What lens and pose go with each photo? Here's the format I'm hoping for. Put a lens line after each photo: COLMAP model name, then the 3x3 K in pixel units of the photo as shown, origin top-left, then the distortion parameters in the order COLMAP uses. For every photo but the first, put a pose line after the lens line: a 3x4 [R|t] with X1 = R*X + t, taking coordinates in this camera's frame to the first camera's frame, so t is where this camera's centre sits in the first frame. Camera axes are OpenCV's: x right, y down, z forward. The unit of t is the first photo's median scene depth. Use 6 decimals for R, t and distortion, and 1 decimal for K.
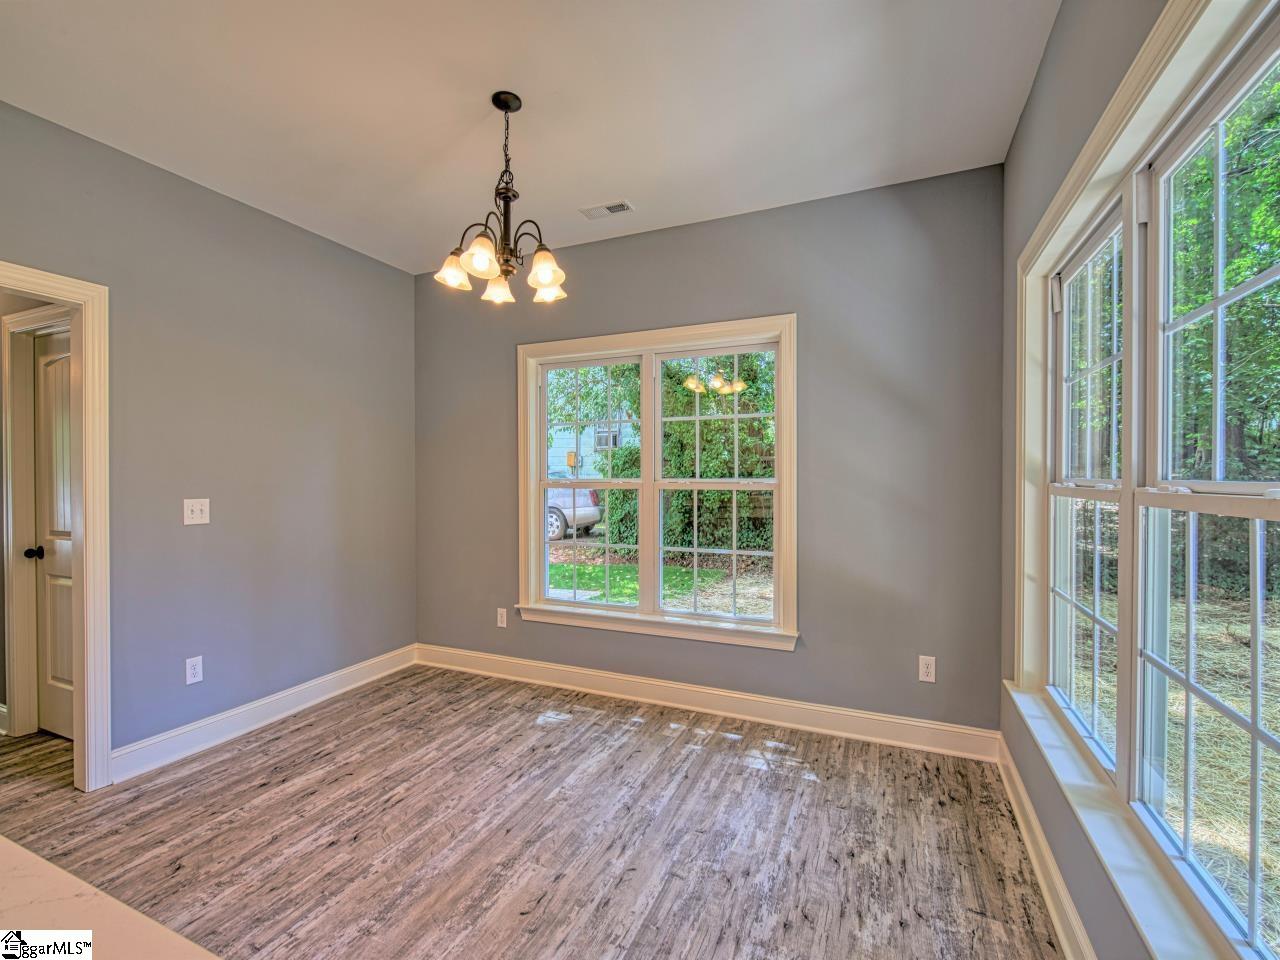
lens RADIAL K [[565.0, 0, 645.1], [0, 565.0, 482.8], [0, 0, 1]] dist [0.000458, -0.001438]
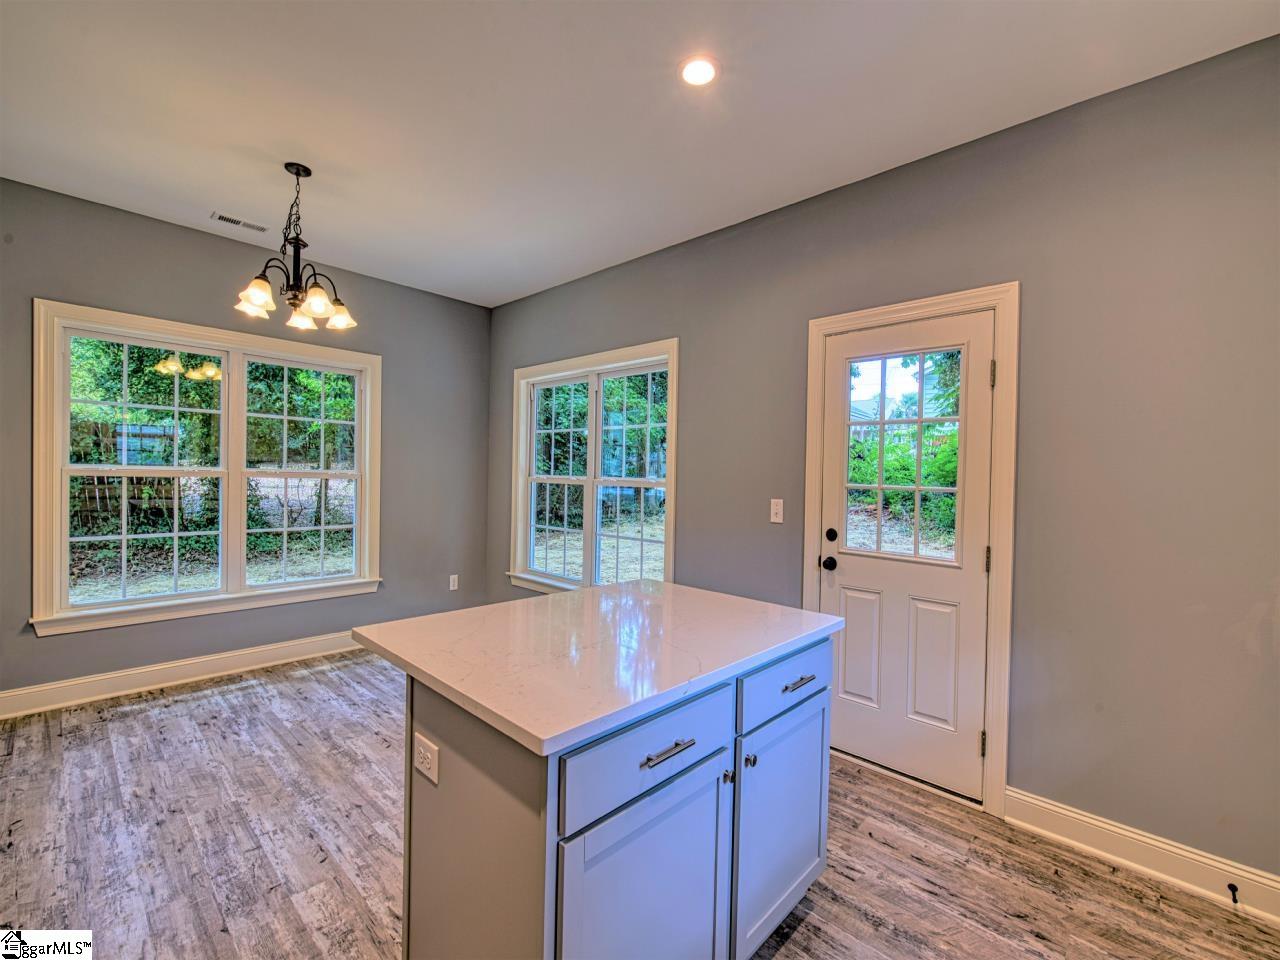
lens RADIAL K [[551.3, 0, 643.8], [0, 551.3, 483.3], [0, 0, 1]] dist [0.003412, -0.001756]
pose [[0.339367, -0.004304, 0.940644, -0.989395], [-0.014887, 0.999840, 0.009946, -0.000490], [-0.940536, -0.017379, 0.339249, -0.128750]]
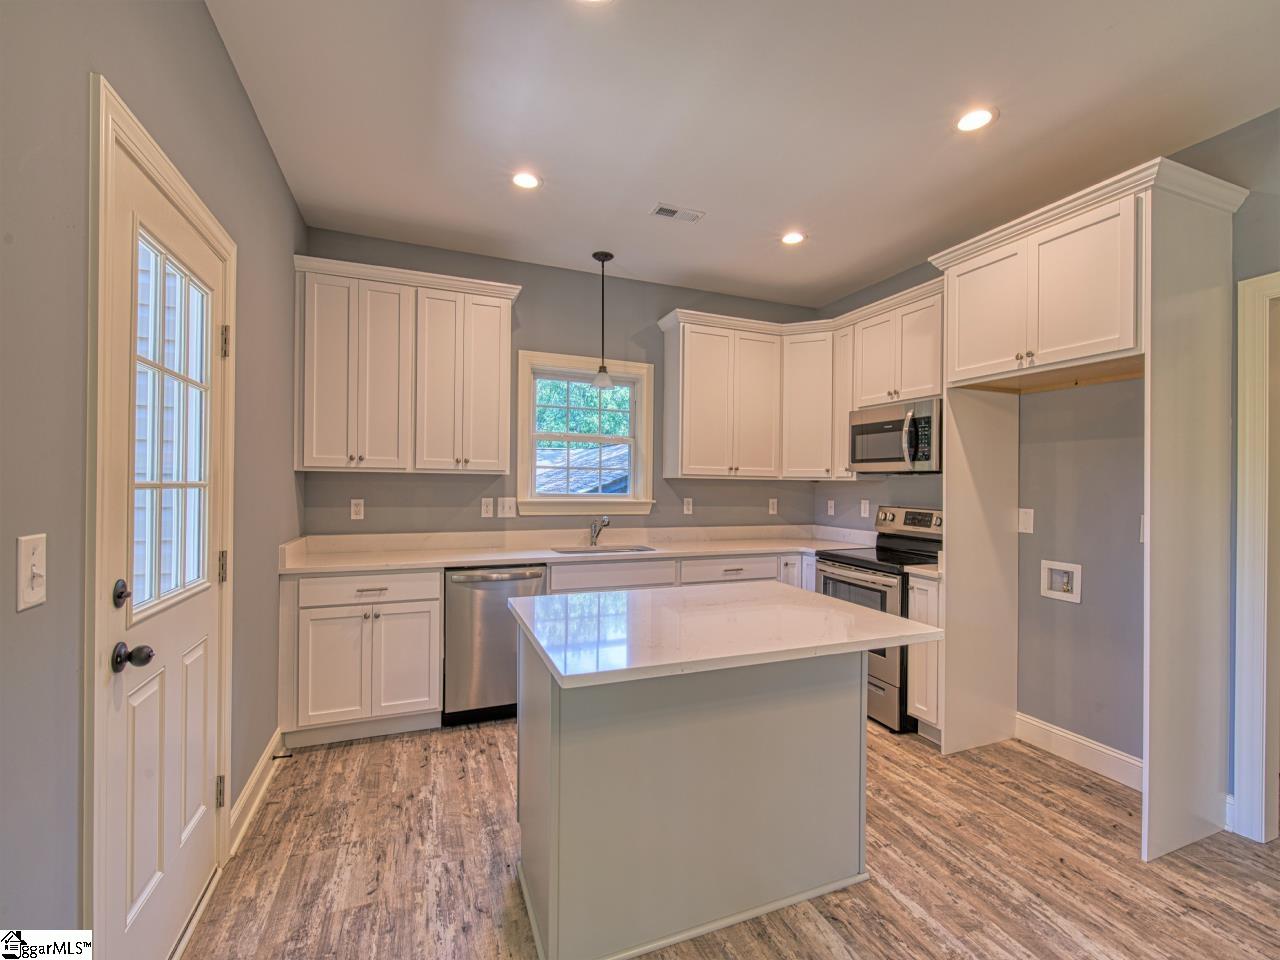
lens RADIAL K [[551.3, 0, 643.8], [0, 551.3, 483.3], [0, 0, 1]] dist [0.003412, -0.001756]
pose [[-0.704303, -0.007248, -0.709862, 0.183637], [-0.020070, 0.999751, 0.009706, -0.007476], [0.709615, 0.021083, -0.704274, 0.569206]]
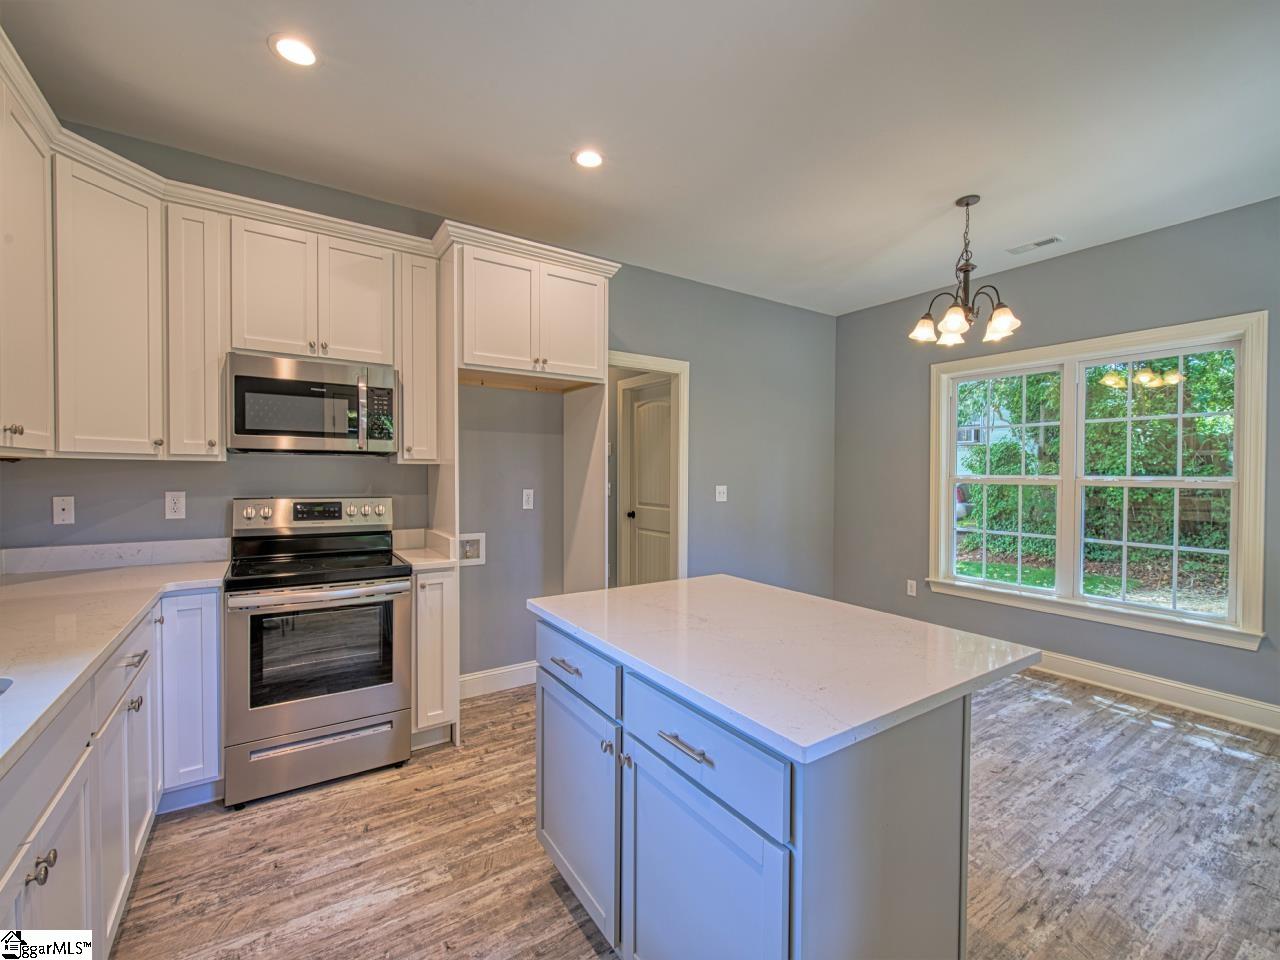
lens RADIAL K [[550.2, 0, 643.9], [0, 550.2, 480.2], [0, 0, 1]] dist [0.001464, -0.001251]
pose [[0.841004, 0.014911, -0.540824, -0.151056], [-0.012359, 0.999889, 0.008348, 0.003420], [0.540888, -0.000337, 0.841095, -0.480839]]
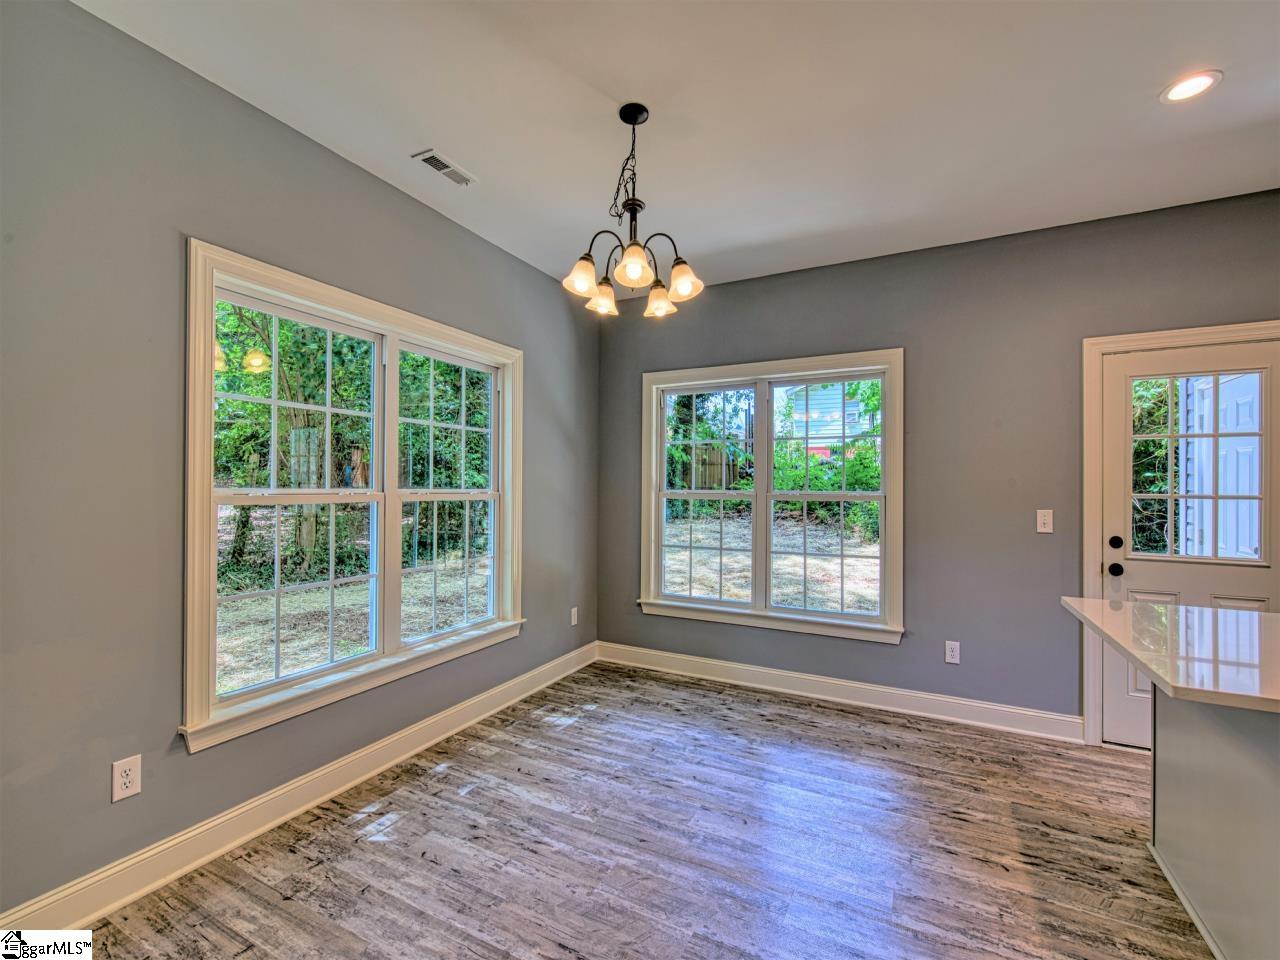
lens RADIAL K [[551.3, 0, 643.8], [0, 551.3, 483.3], [0, 0, 1]] dist [0.003412, -0.001756]
pose [[0.063029, 0.009838, 0.997963, -1.053334], [0.003527, 0.999943, -0.010081, -0.008313], [-0.998005, 0.004155, 0.062991, 0.799875]]
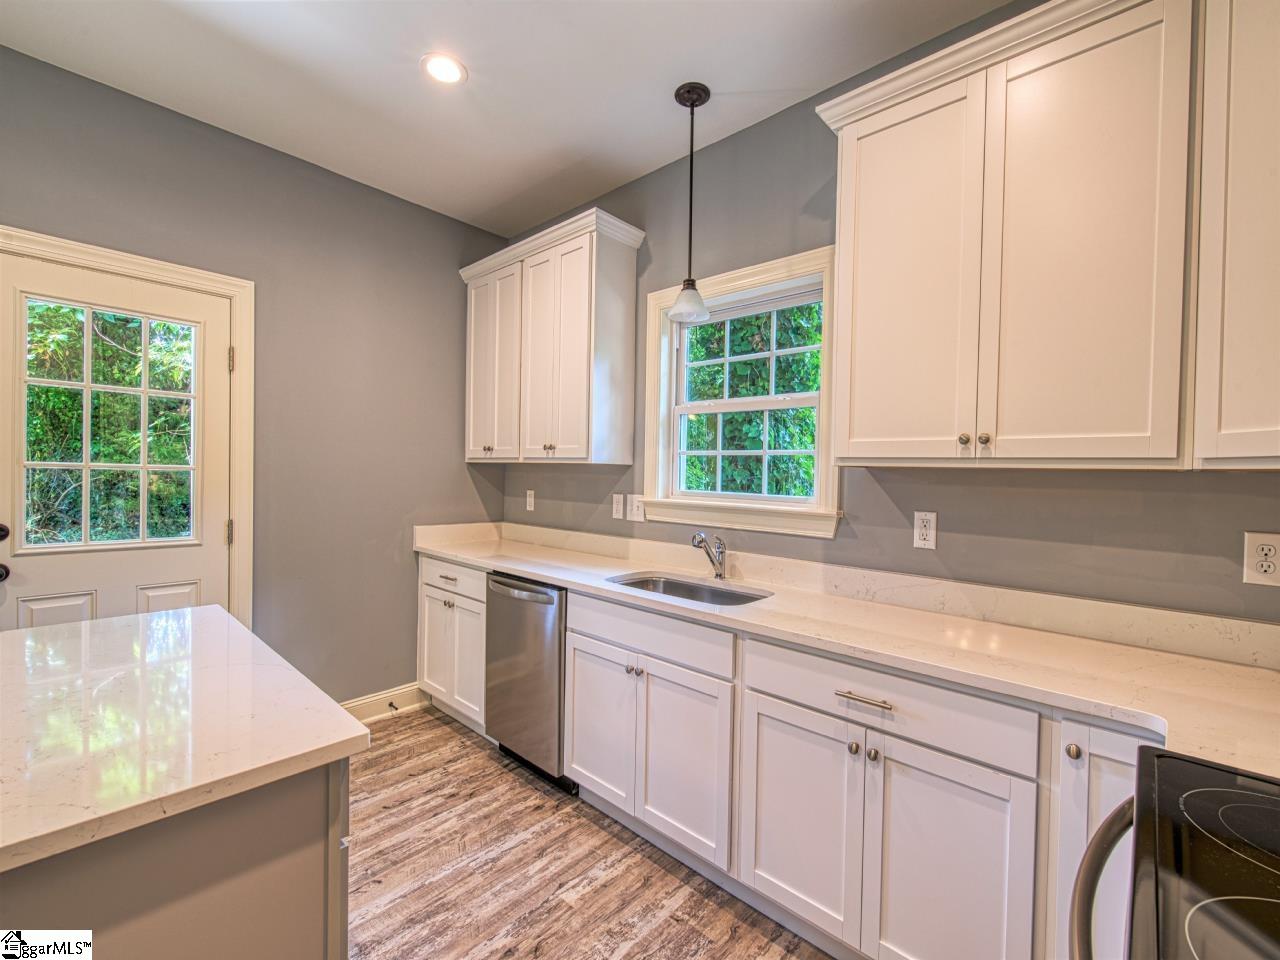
lens RADIAL K [[563.7, 0, 635.5], [0, 563.7, 480.3], [0, 0, 1]] dist [0.017500, -0.000487]
pose [[-0.939122, -0.025184, 0.342659, -0.963135], [-0.018166, 0.999555, 0.023674, -0.003331], [-0.343103, 0.016008, -0.939161, 0.344576]]
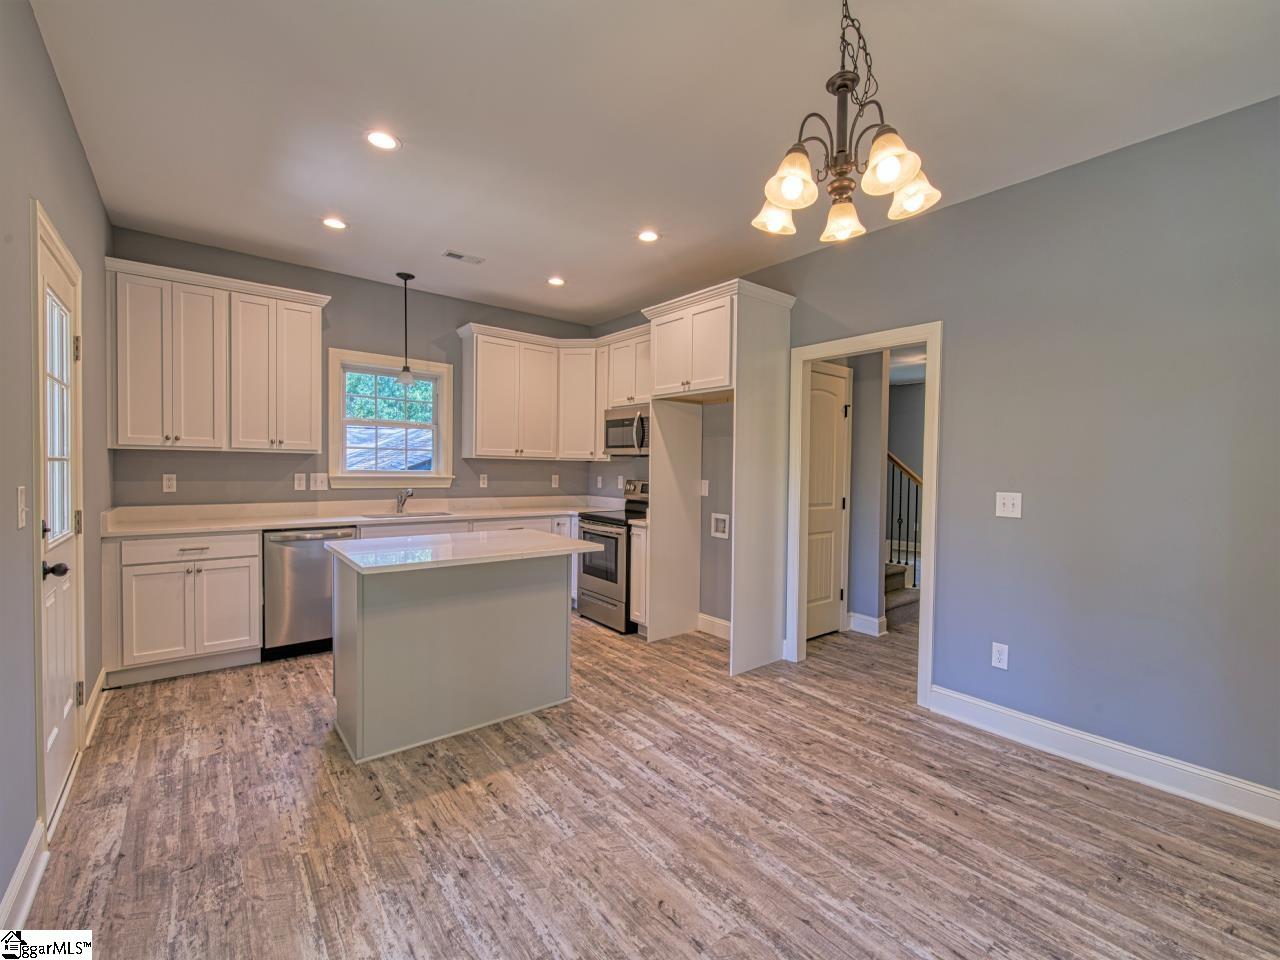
lens RADIAL K [[550.2, 0, 643.9], [0, 550.2, 480.2], [0, 0, 1]] dist [0.001464, -0.001251]
pose [[-0.462560, 0.014834, -0.886464, 0.449730], [-0.027476, 0.999140, 0.031057, -0.007799], [0.886162, 0.038722, -0.461755, 0.967485]]
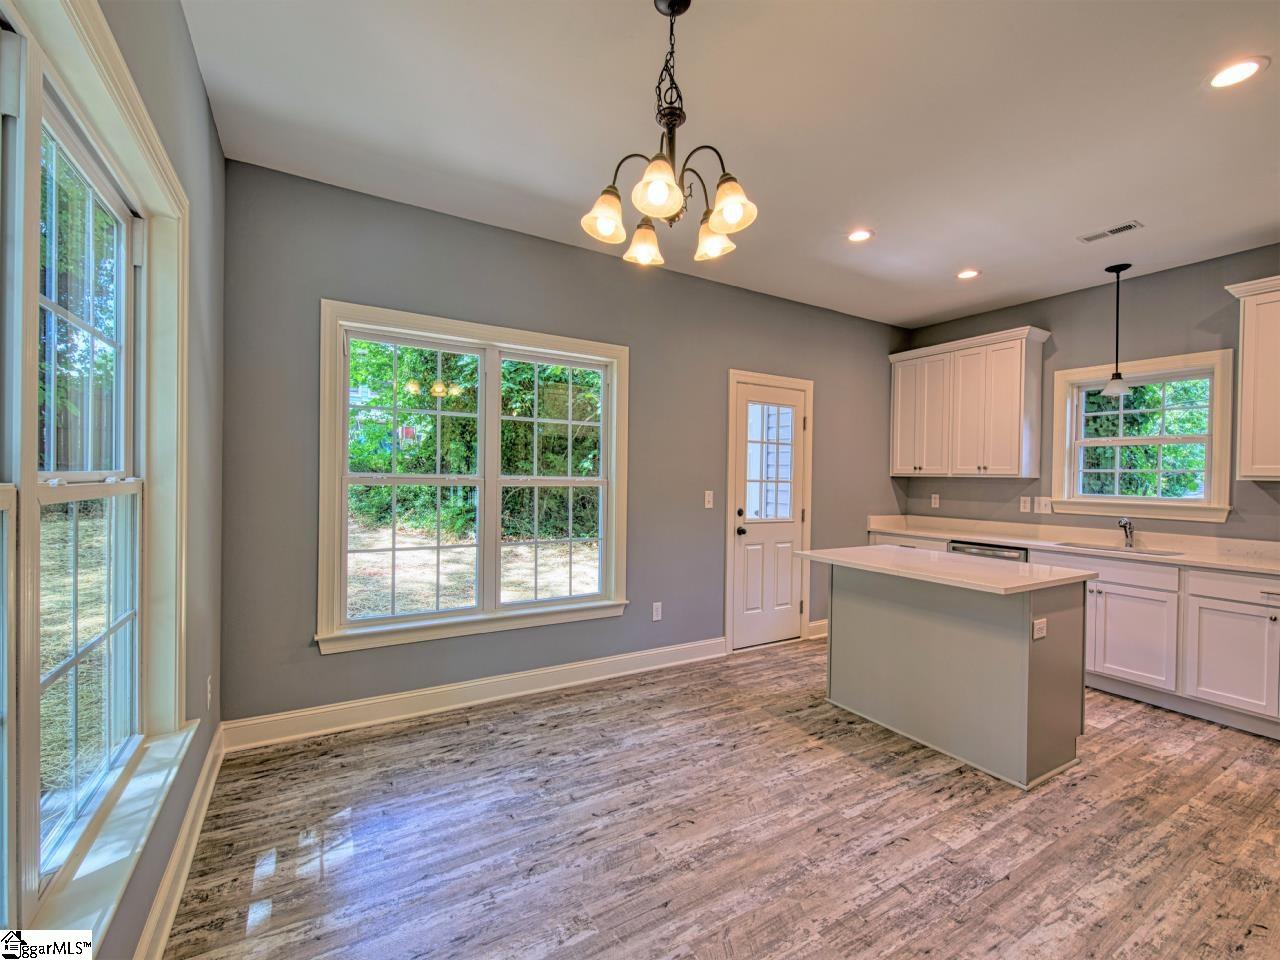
lens RADIAL K [[551.3, 0, 643.8], [0, 551.3, 483.3], [0, 0, 1]] dist [0.003412, -0.001756]
pose [[-0.811484, -0.021721, 0.583971, -0.579653], [-0.010638, 0.999692, 0.022402, -0.016541], [-0.584278, 0.011966, -0.811466, 1.430456]]
